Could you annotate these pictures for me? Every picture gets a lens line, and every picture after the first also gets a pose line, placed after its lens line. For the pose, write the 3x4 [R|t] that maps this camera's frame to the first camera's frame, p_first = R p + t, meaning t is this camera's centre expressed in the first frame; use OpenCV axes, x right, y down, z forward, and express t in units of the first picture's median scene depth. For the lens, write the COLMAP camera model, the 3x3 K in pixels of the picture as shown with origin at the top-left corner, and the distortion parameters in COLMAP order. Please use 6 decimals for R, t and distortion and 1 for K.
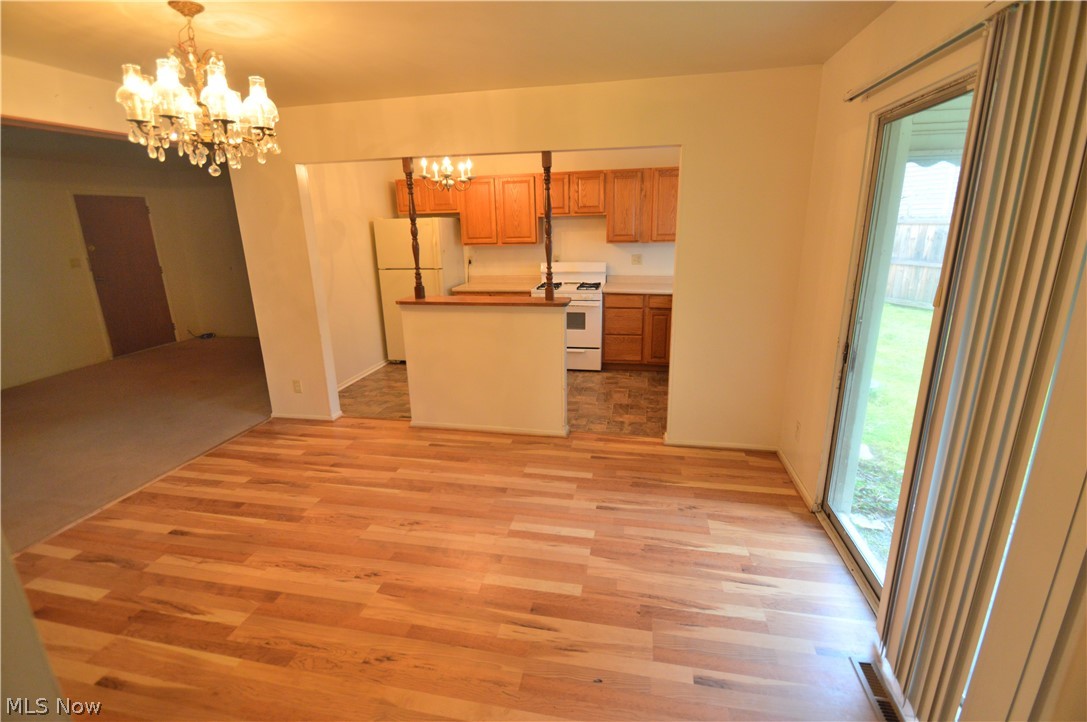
lens RADIAL K [[477.4, 0, 553.5], [0, 477.4, 358.0], [0, 0, 1]] dist [-0.018228, -0.004286]
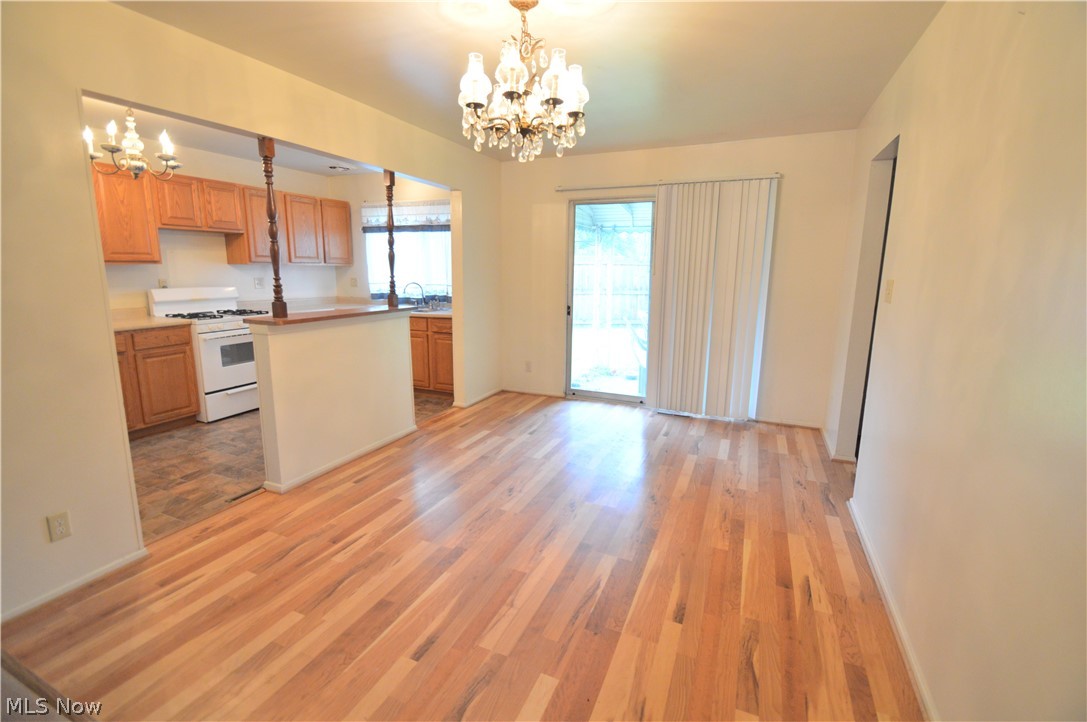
lens RADIAL K [[477.4, 0, 547.6], [0, 477.4, 350.3], [0, 0, 1]] dist [-0.018228, -0.004286]
pose [[0.238783, -0.156497, 0.958380, -1.047935], [0.252379, 0.963015, 0.094373, -0.041228], [-0.937703, 0.219340, 0.269448, 0.443900]]
